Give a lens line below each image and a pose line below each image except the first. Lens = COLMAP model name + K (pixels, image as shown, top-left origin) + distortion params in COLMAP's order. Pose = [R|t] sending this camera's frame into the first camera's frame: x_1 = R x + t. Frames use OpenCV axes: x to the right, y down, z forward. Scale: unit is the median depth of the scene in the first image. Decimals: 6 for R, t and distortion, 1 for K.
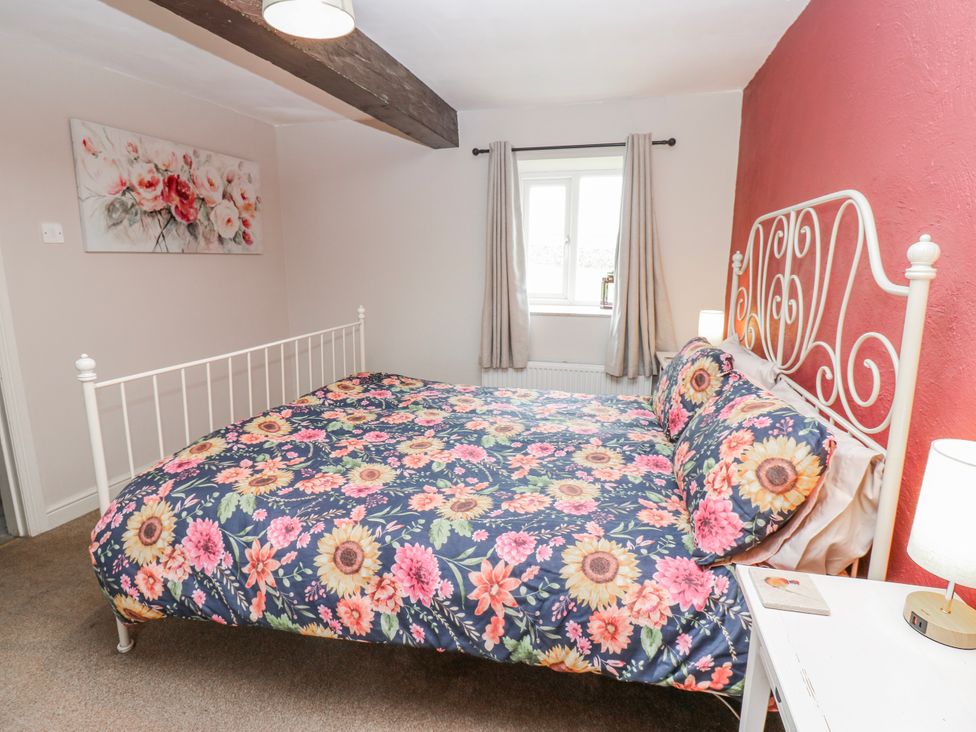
lens RADIAL K [[508.9, 0, 488.1], [0, 508.9, 357.3], [0, 0, 1]] dist [0.004096, -0.013529]
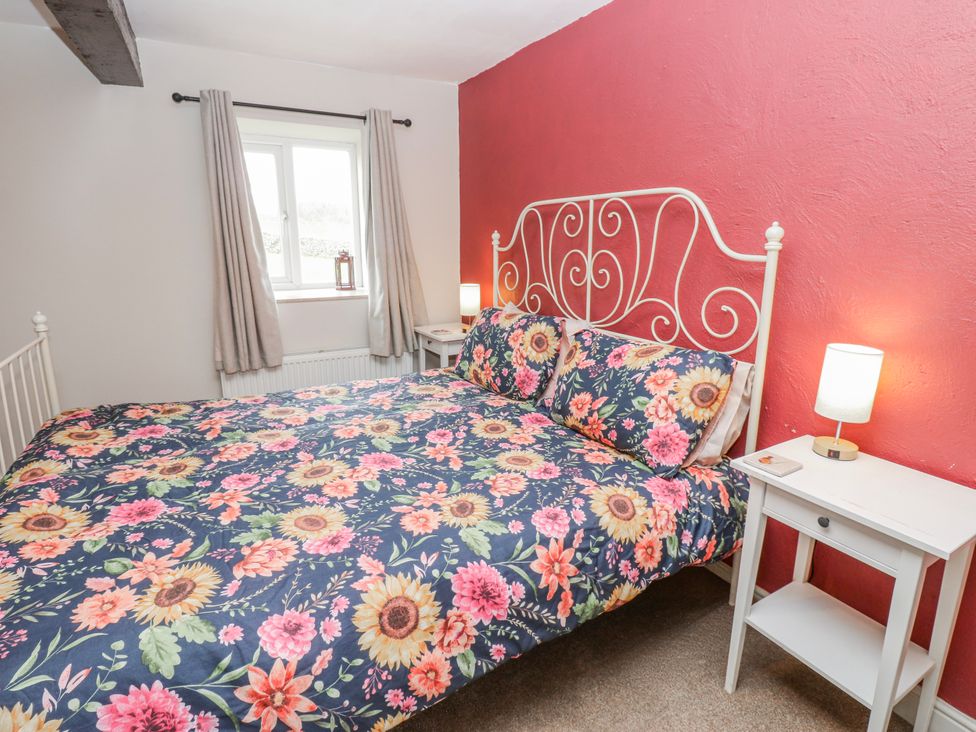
lens RADIAL K [[508.9, 0, 494.4], [0, 508.9, 356.9], [0, 0, 1]] dist [0.004096, -0.013529]
pose [[0.722494, -0.161193, 0.672324, -0.559107], [0.133390, 0.986670, 0.093215, -0.056026], [-0.678387, 0.022334, 0.734365, 0.268081]]
